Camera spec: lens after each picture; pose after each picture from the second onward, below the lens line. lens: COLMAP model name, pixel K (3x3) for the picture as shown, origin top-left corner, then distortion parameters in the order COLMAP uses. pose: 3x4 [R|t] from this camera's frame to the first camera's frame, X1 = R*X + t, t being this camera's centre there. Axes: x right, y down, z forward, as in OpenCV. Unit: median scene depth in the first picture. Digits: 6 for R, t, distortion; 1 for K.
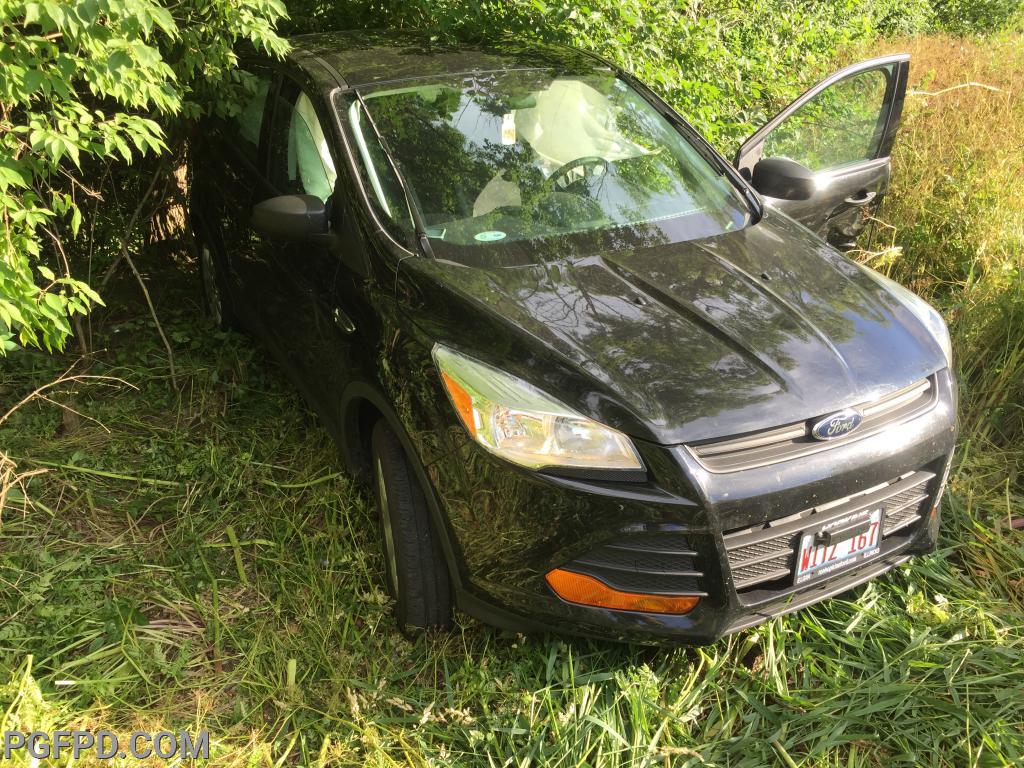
lens RADIAL K [[933.2, 0, 511.8], [0, 933.2, 370.3], [0, 0, 1]] dist [0.004185, -0.017642]
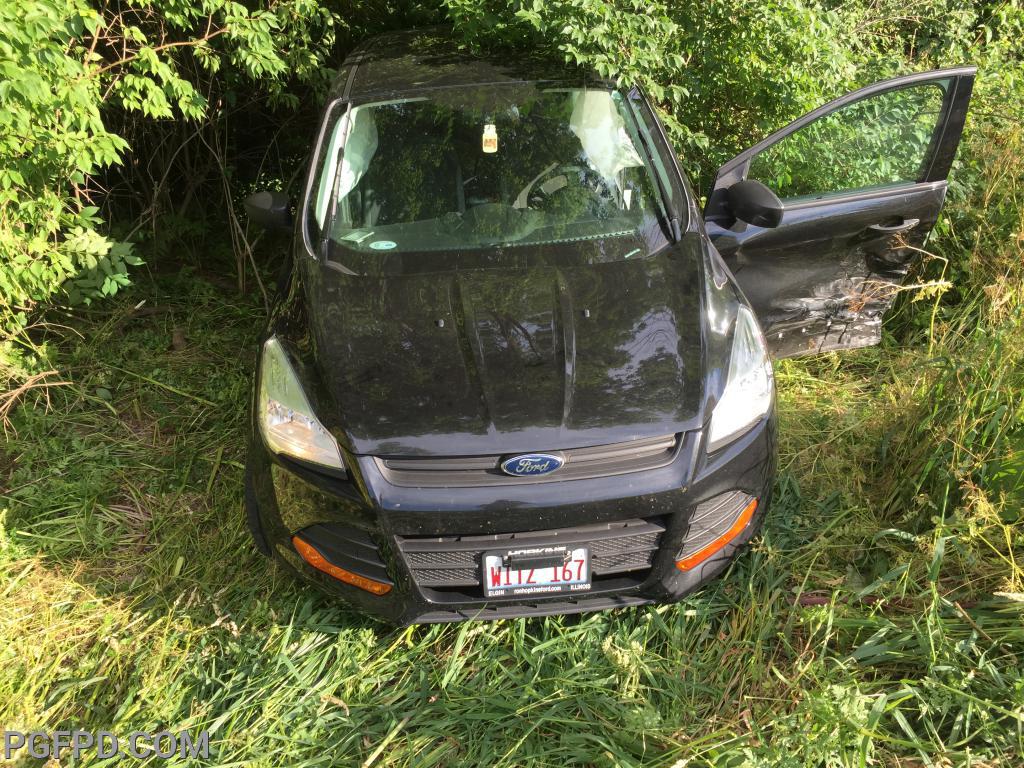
lens RADIAL K [[933.2, 0, 511.8], [0, 933.2, 370.3], [0, 0, 1]] dist [0.004185, -0.017642]
pose [[0.907116, 0.157195, -0.390424, 0.701343], [-0.126915, 0.986618, 0.102362, -0.151402], [0.401290, -0.043303, 0.914927, -0.002552]]
